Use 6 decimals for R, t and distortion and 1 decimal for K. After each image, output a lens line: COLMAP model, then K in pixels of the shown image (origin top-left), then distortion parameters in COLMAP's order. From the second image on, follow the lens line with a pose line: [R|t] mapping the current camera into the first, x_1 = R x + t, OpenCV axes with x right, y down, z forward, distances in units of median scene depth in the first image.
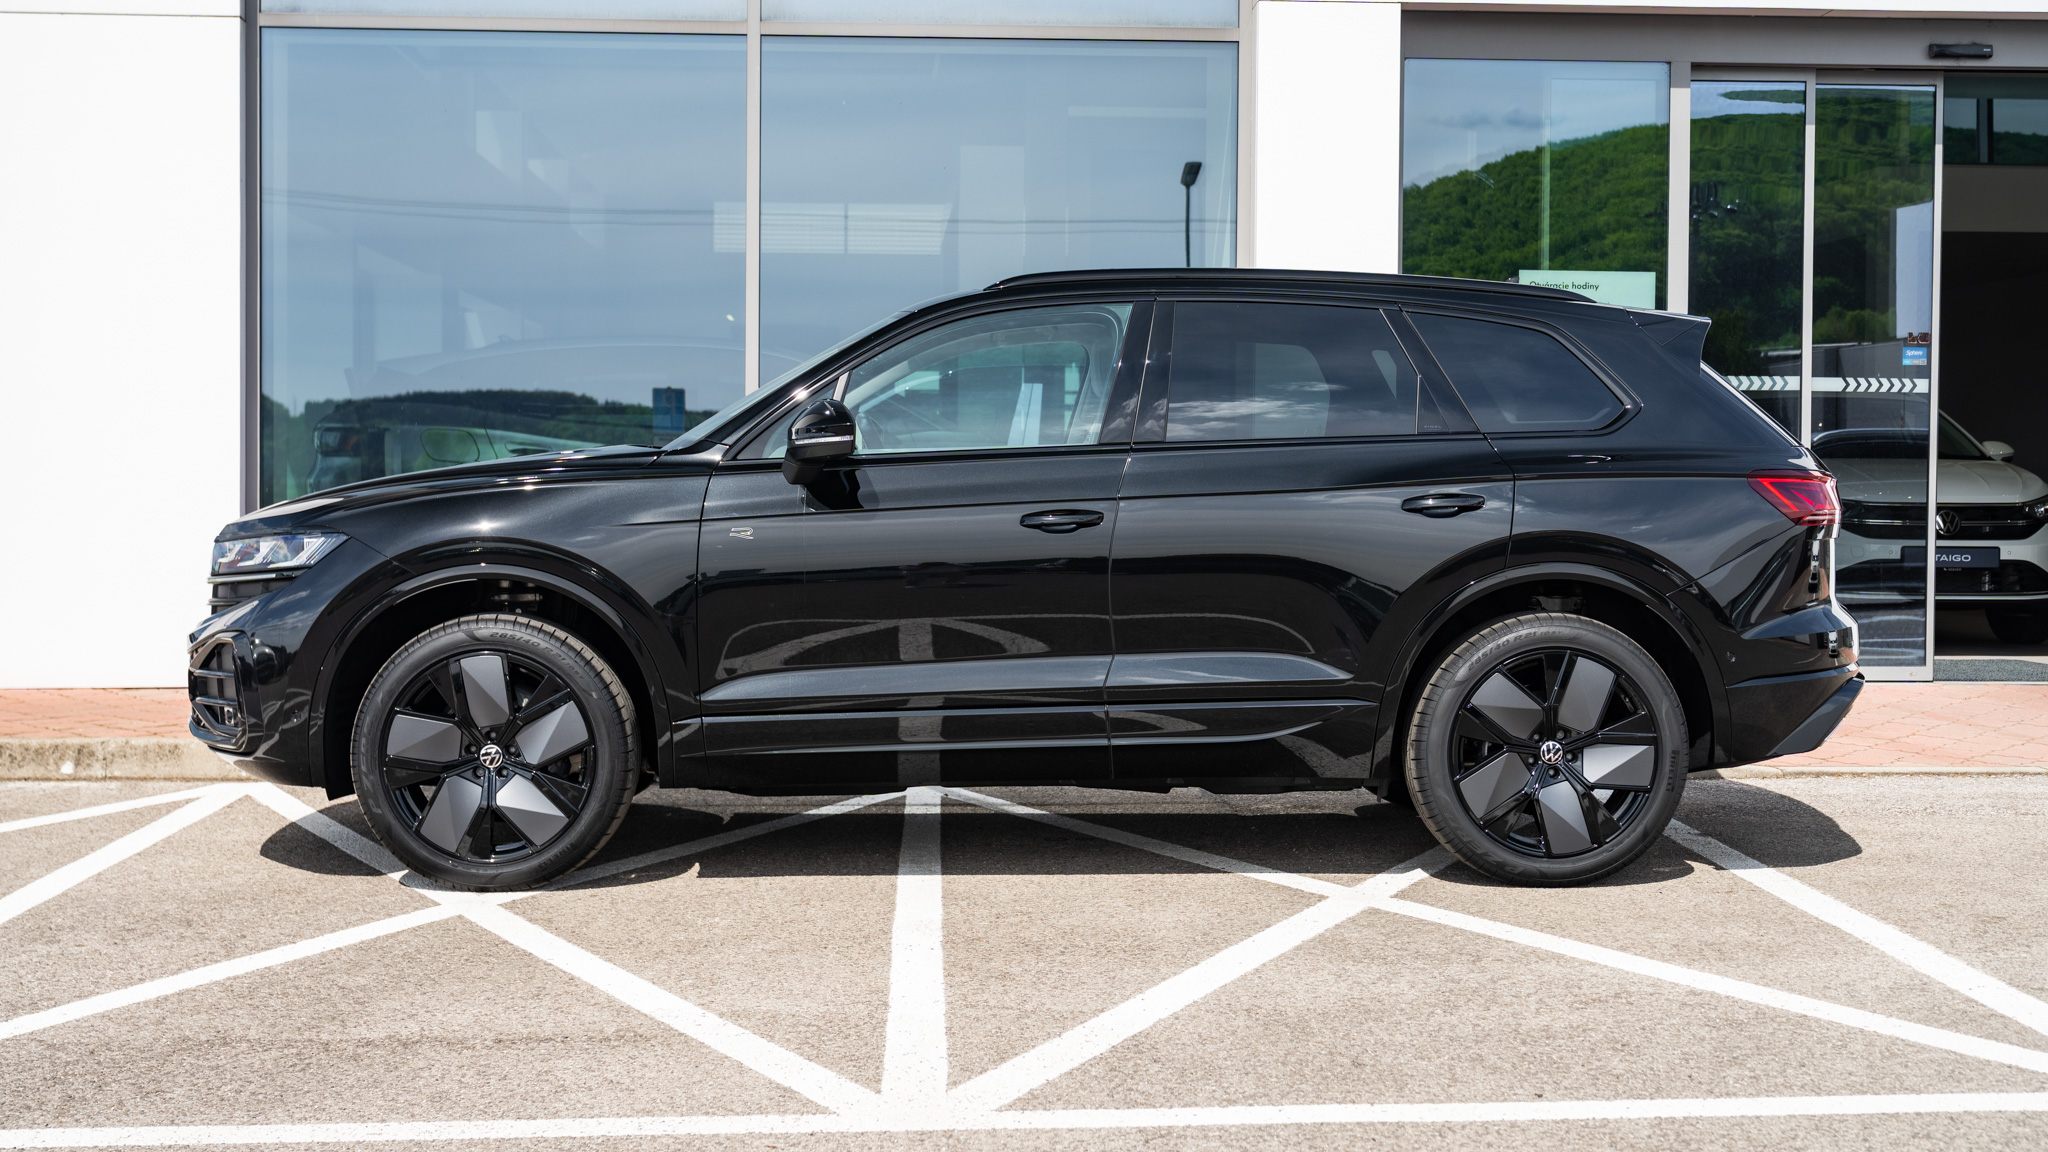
lens RADIAL K [[2691.3, 0, 1024.2], [0, 2691.3, 534.5], [0, 0, 1]] dist [-0.031144, 0.000000]
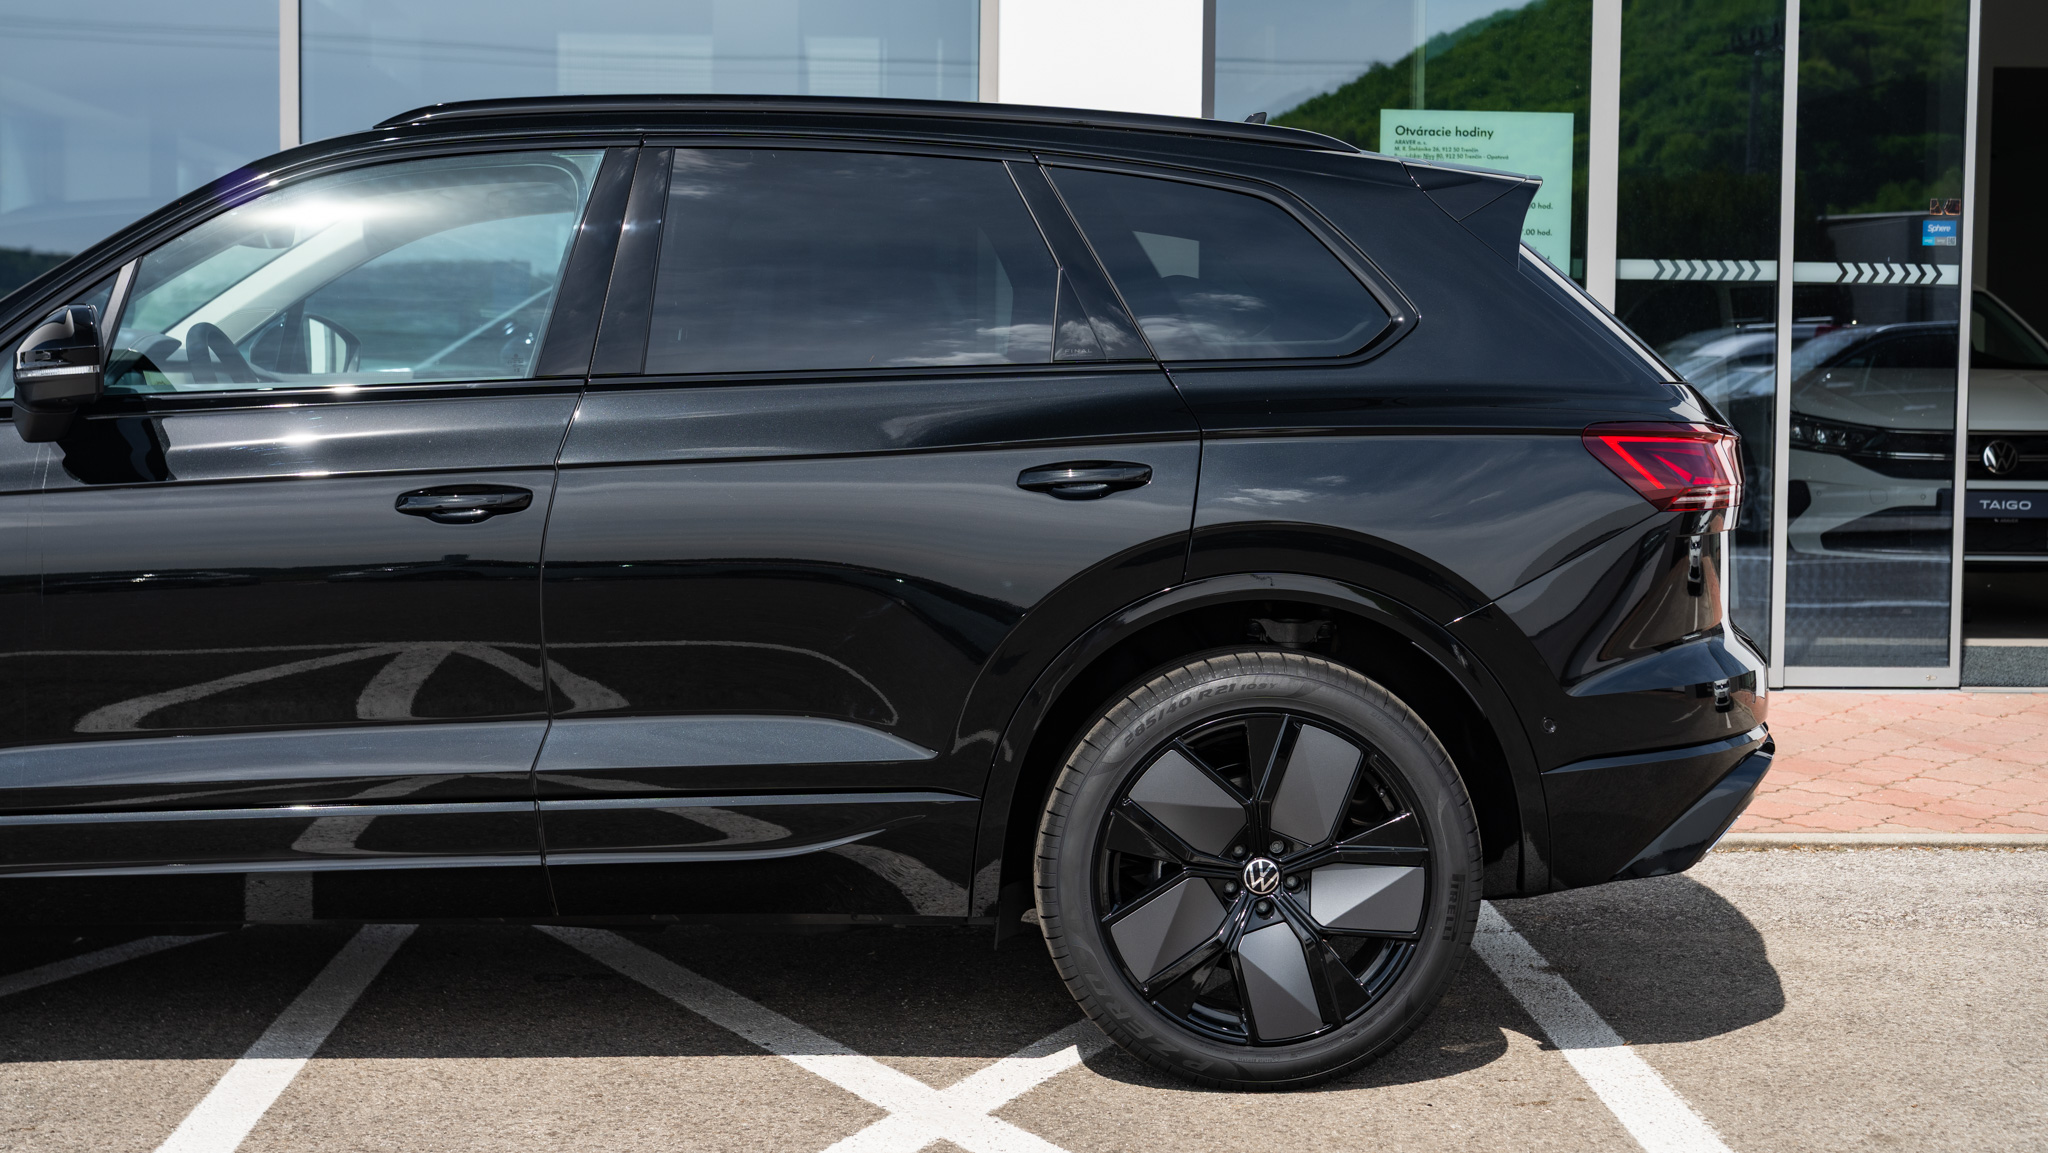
lens RADIAL K [[3180.6, 0, 1022.7], [0, 3180.6, 567.0], [0, 0, 1]] dist [-0.013887, 0.000000]
pose [[0.999888, 0.002979, 0.014672, 0.130658], [-0.003597, 0.999099, 0.042287, -0.021610], [-0.014533, -0.042335, 0.998998, 0.269328]]
